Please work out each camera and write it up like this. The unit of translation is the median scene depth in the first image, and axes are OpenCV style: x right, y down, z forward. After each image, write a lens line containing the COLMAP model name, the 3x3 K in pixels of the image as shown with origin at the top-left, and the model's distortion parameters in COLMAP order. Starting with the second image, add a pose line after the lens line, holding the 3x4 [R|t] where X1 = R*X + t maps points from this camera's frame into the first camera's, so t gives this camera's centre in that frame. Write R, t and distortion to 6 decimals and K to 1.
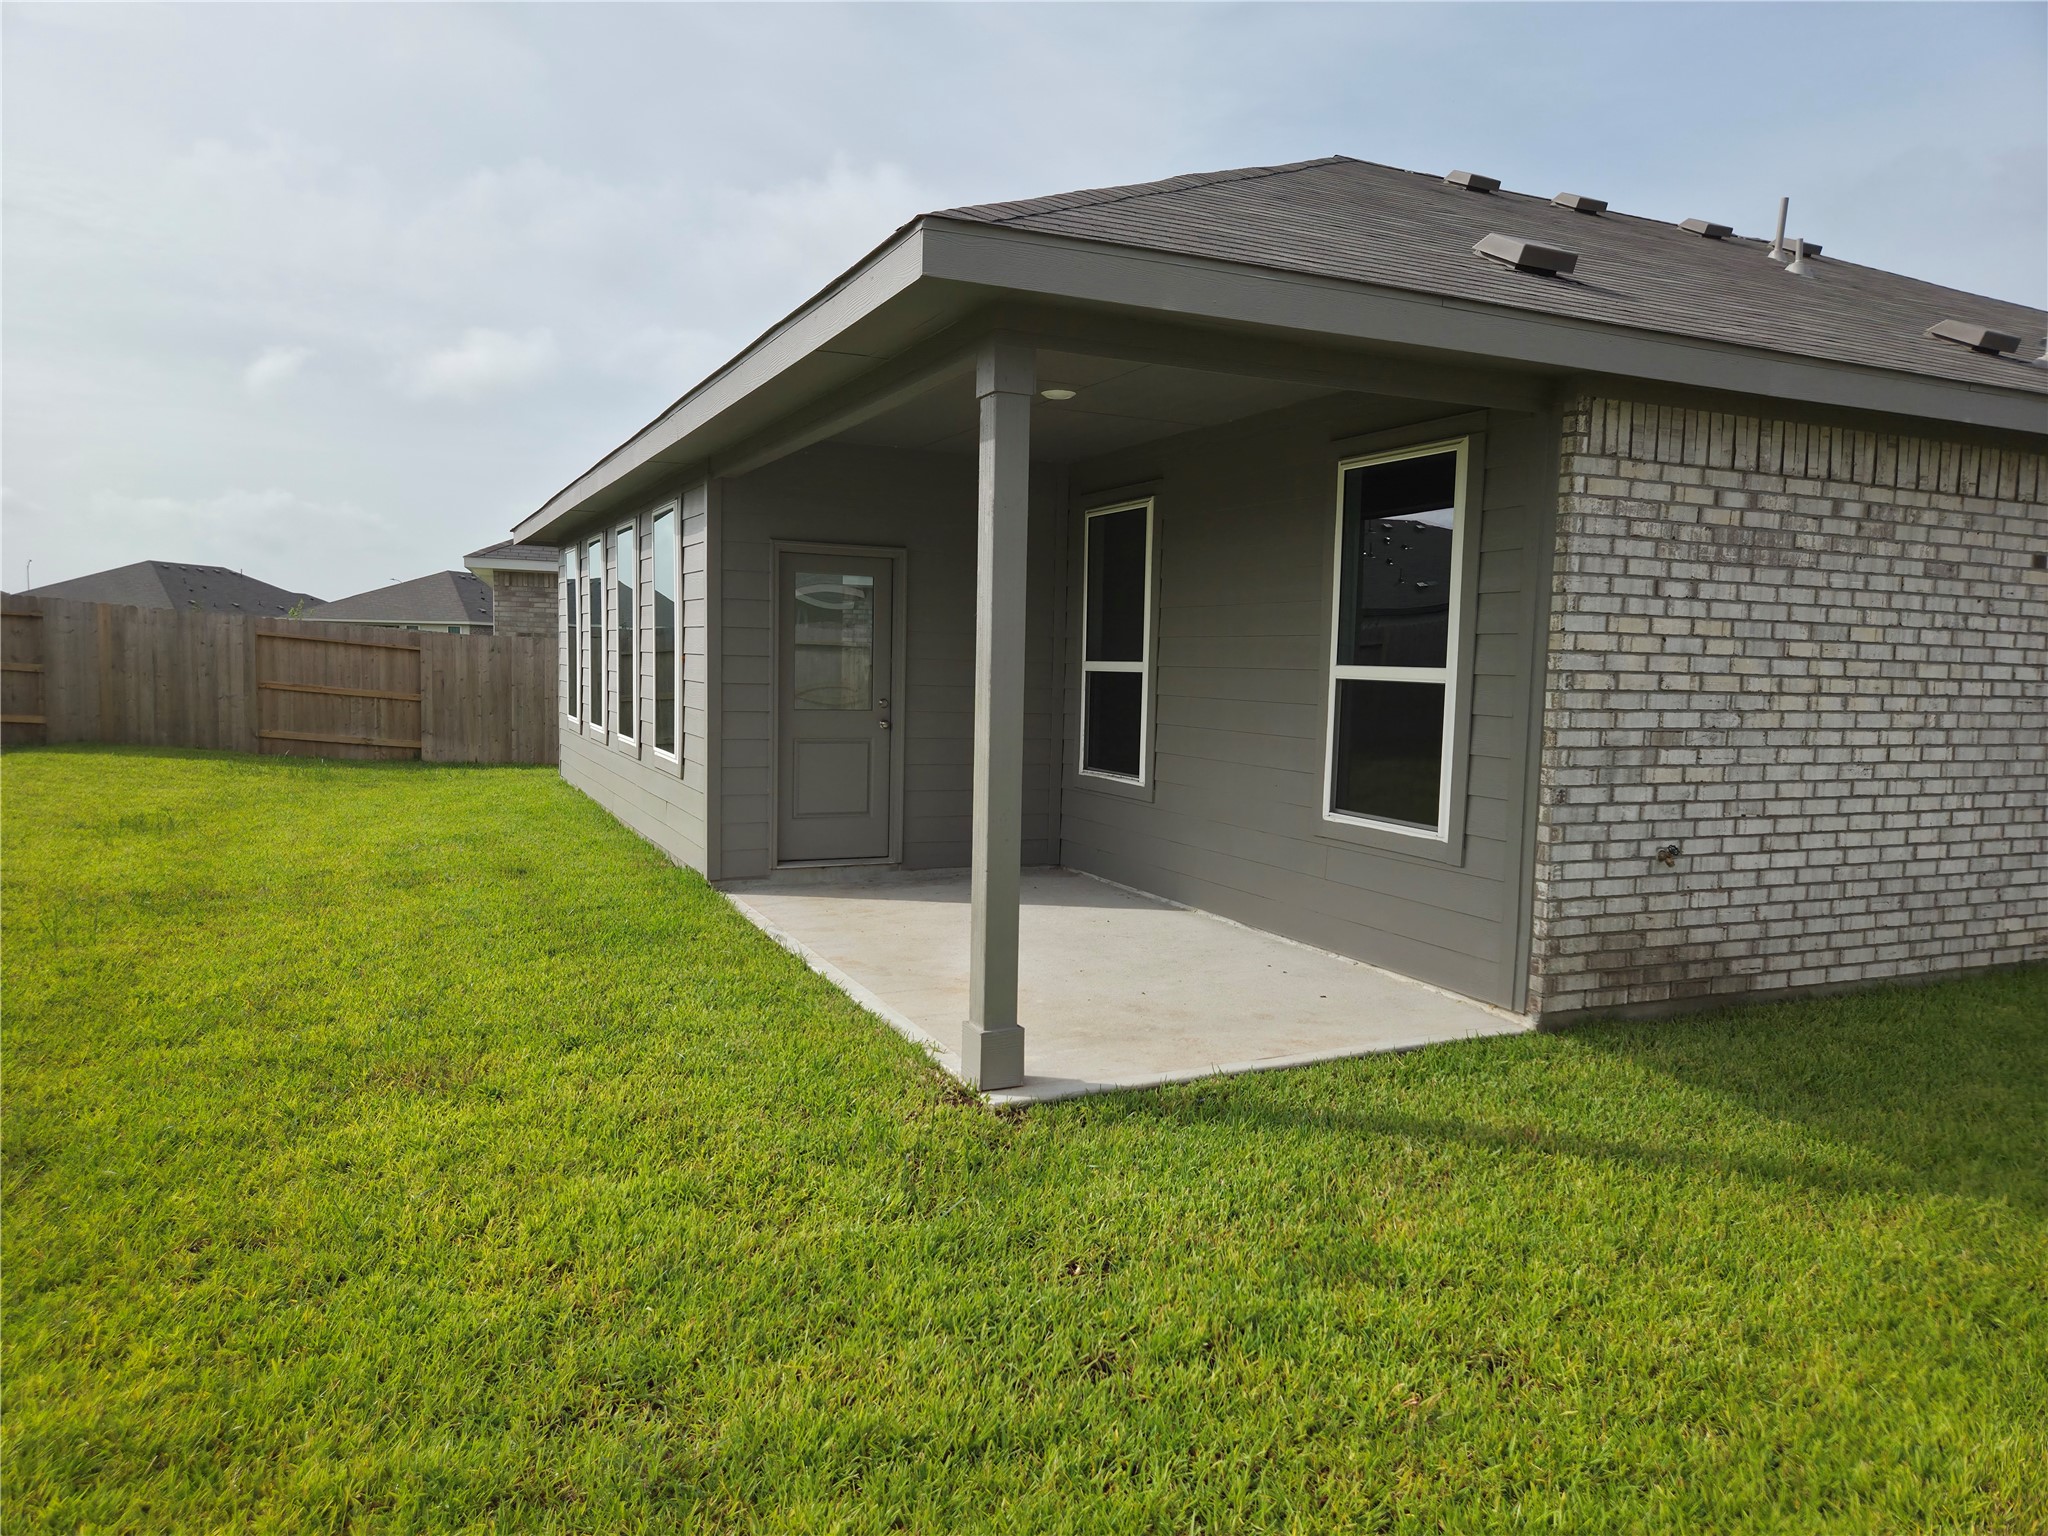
lens RADIAL K [[1344.6, 0, 1024.0], [0, 1344.6, 768.0], [0, 0, 1]] dist [0.066507, -0.046439]
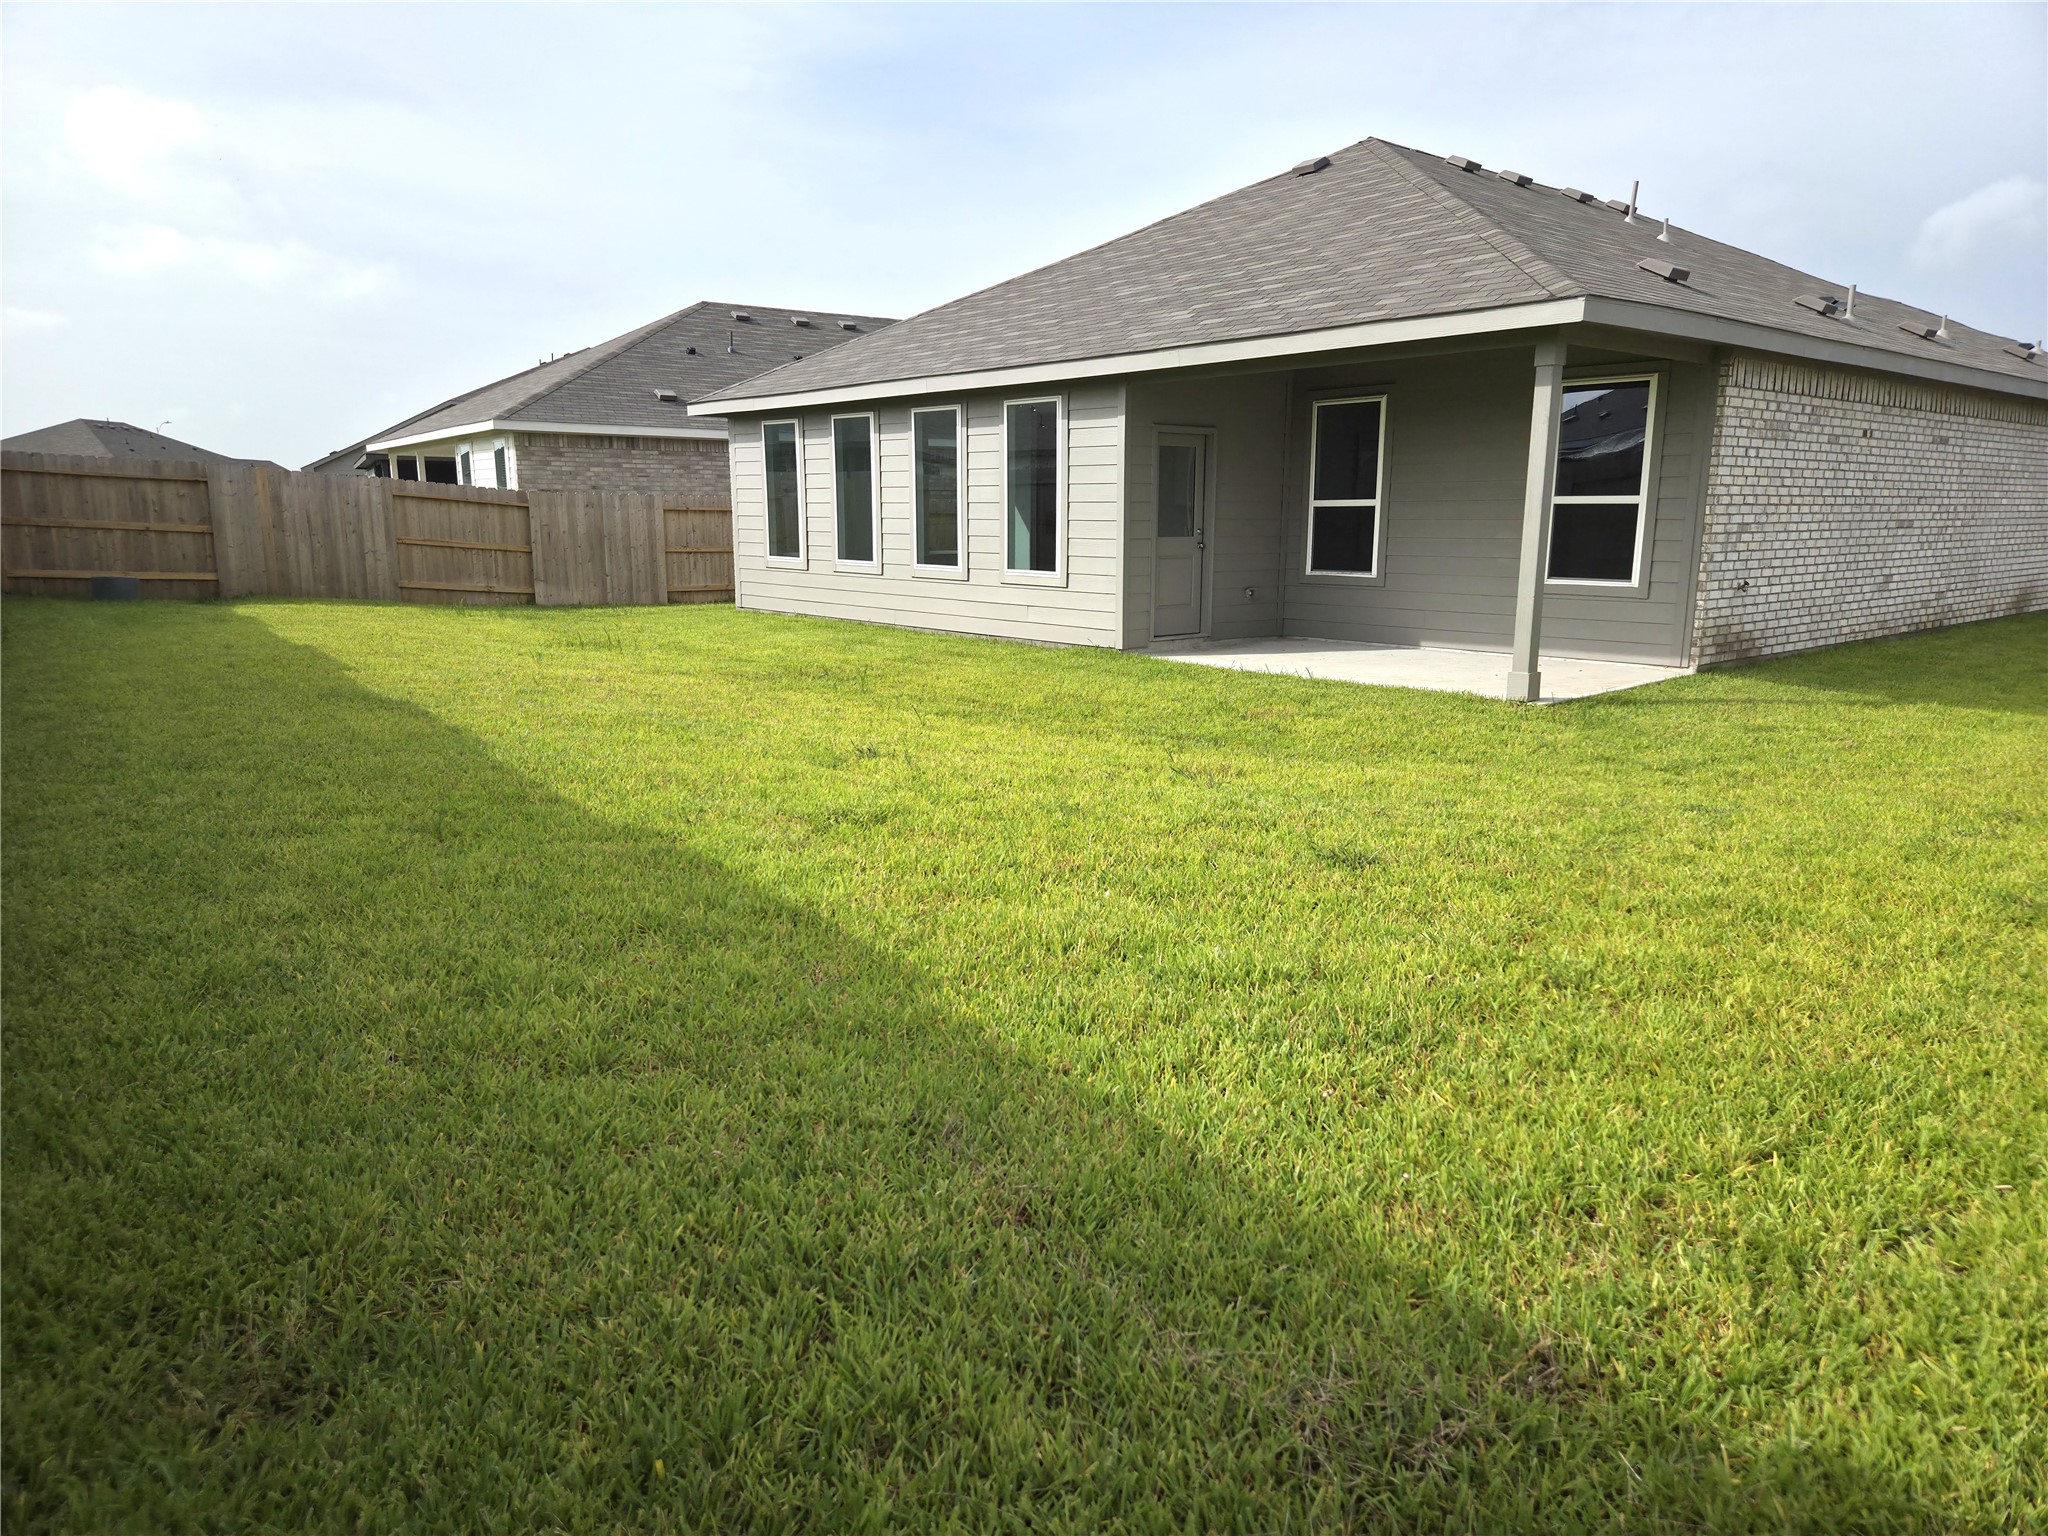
lens RADIAL K [[1371.6, 0, 981.1], [0, 1371.6, 774.4], [0, 0, 1]] dist [0.078848, -0.062730]
pose [[0.963004, -0.072304, 0.259605, -1.104562], [0.042833, 0.992155, 0.117443, 0.045657], [-0.266060, -0.101979, 0.958547, -0.675324]]
